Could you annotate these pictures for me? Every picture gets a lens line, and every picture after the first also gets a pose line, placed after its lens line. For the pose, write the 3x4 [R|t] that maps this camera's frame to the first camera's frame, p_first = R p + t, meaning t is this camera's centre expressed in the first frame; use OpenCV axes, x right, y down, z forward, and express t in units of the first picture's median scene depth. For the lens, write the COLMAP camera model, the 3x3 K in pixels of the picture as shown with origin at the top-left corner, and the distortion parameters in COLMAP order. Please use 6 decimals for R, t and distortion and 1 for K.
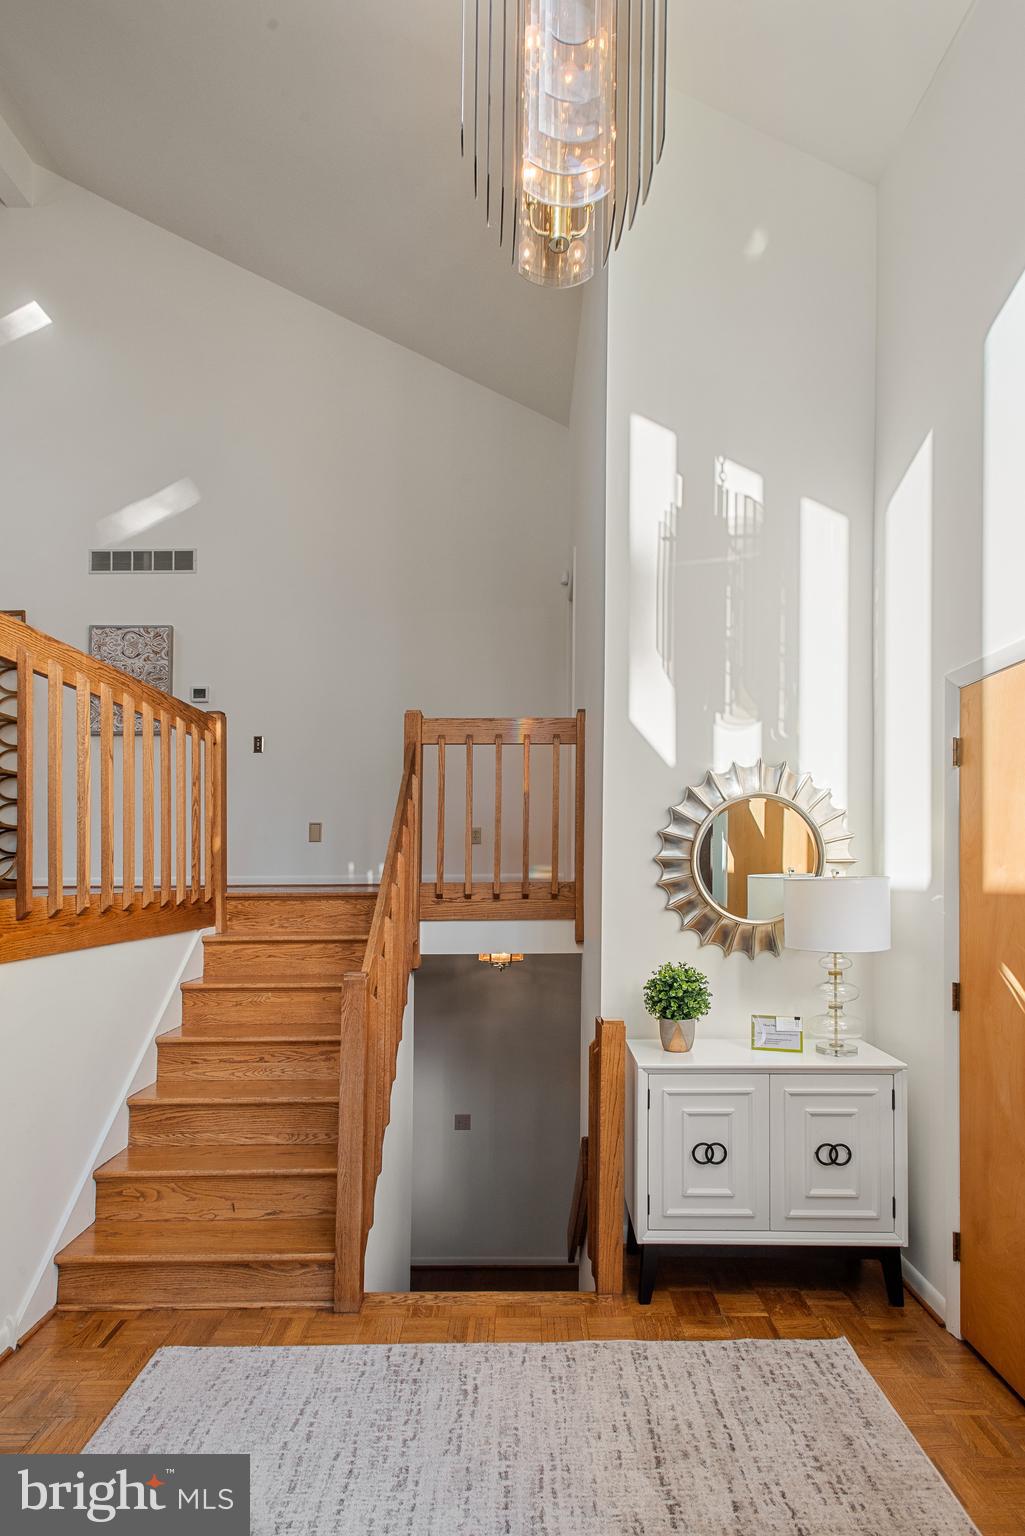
lens RADIAL K [[803.5, 0, 511.2], [0, 803.5, 891.5], [0, 0, 1]] dist [0.013092, 0.000693]
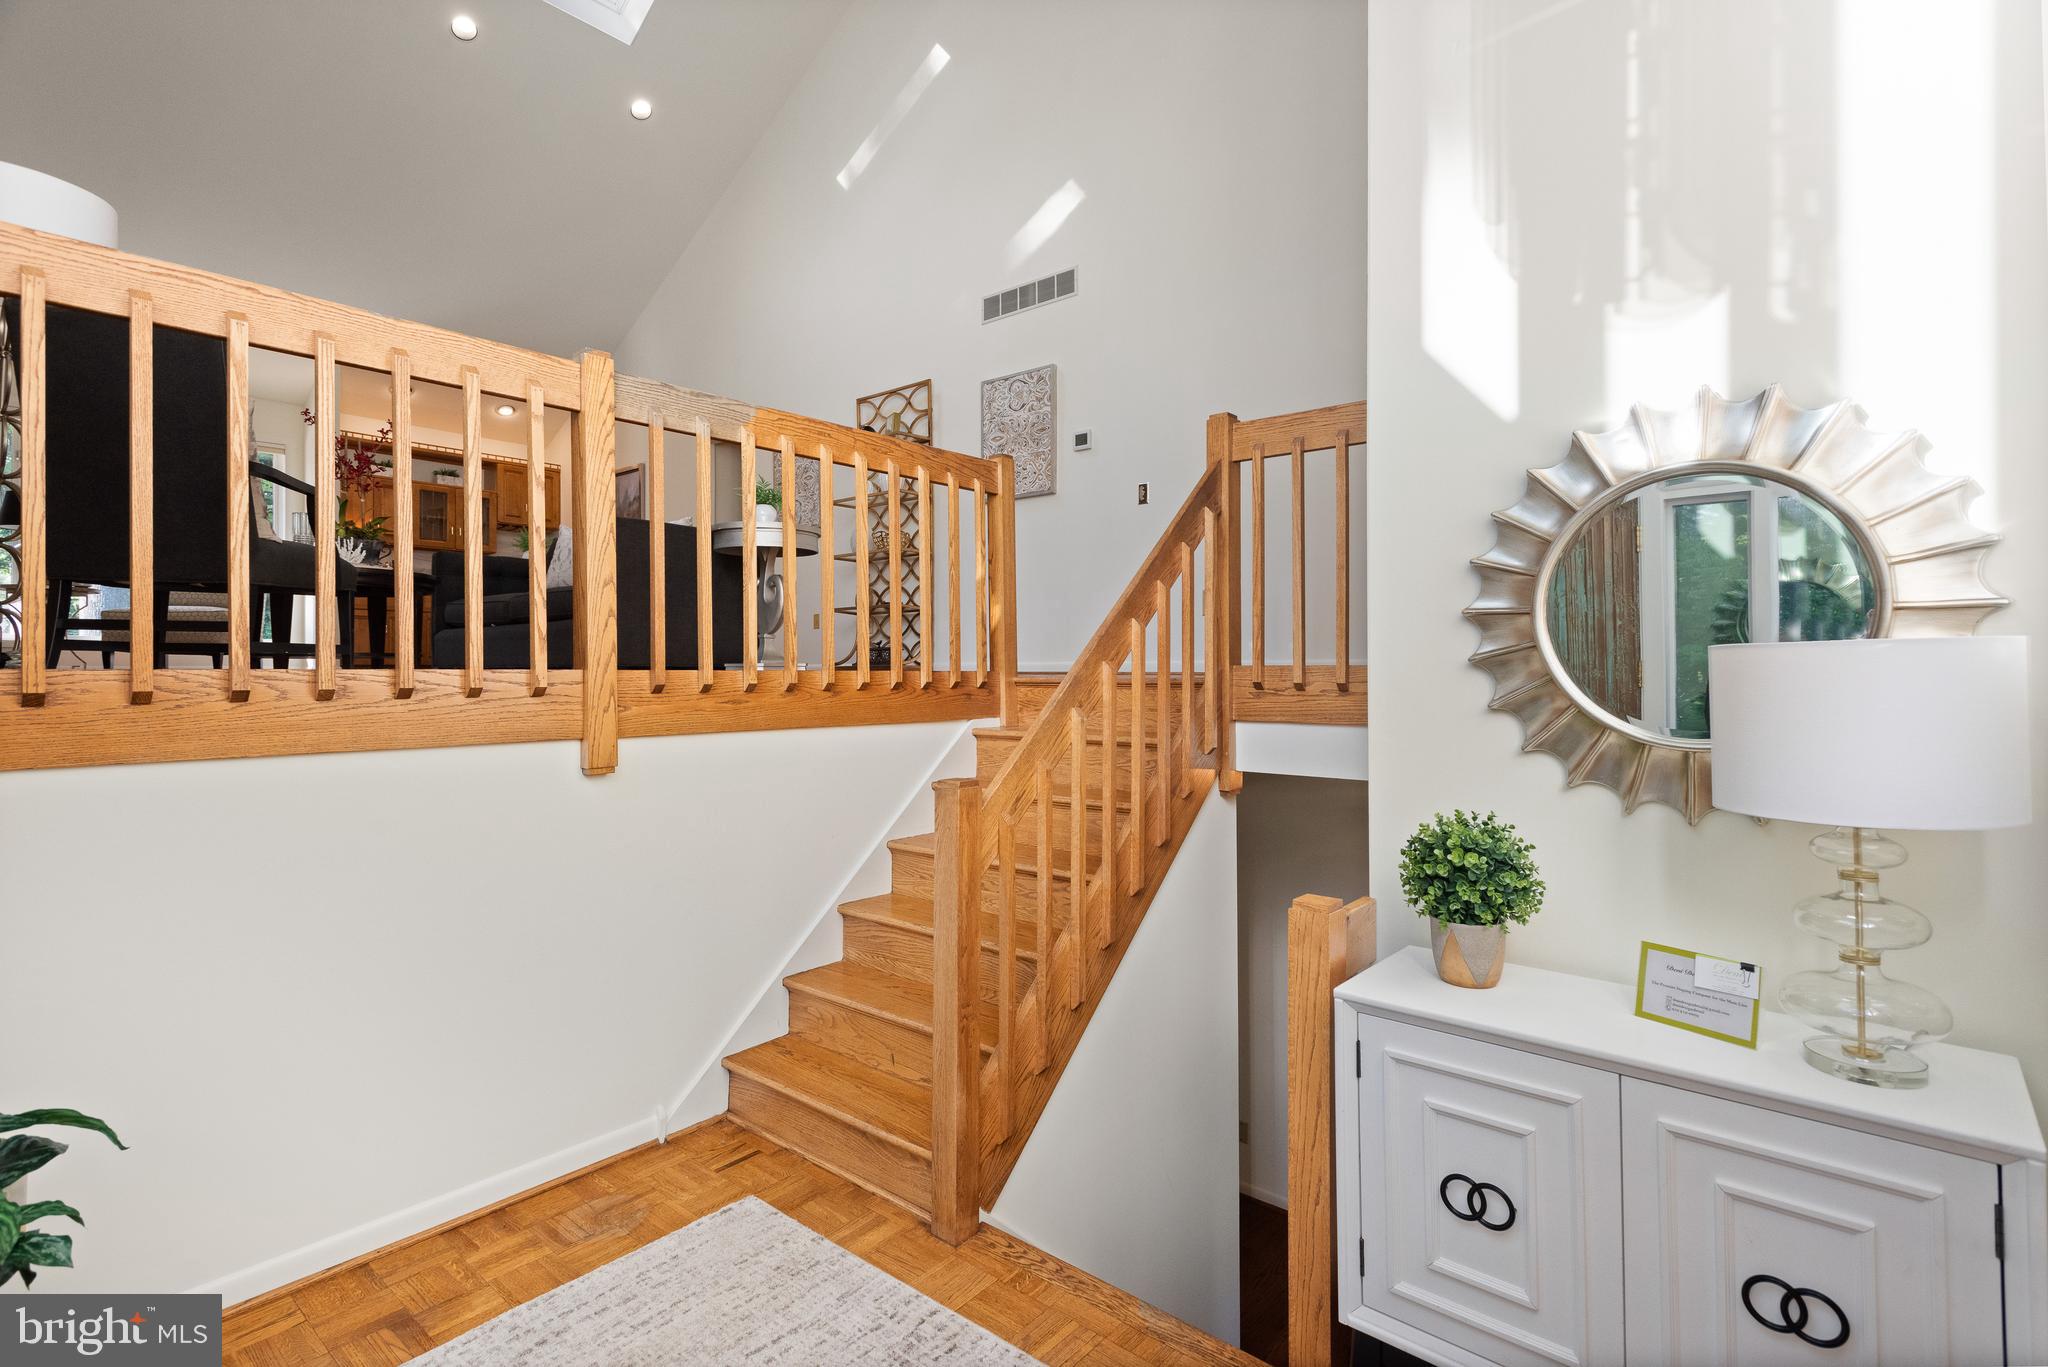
lens RADIAL K [[981.0, 0, 1011.2], [0, 981.0, 696.0], [0, 0, 1]] dist [0.014328, -0.000231]
pose [[0.763875, 0.023136, -0.644950, 0.369899], [-0.020544, 0.999722, 0.011530, 0.012239], [0.645038, 0.004443, 0.764138, 0.314663]]
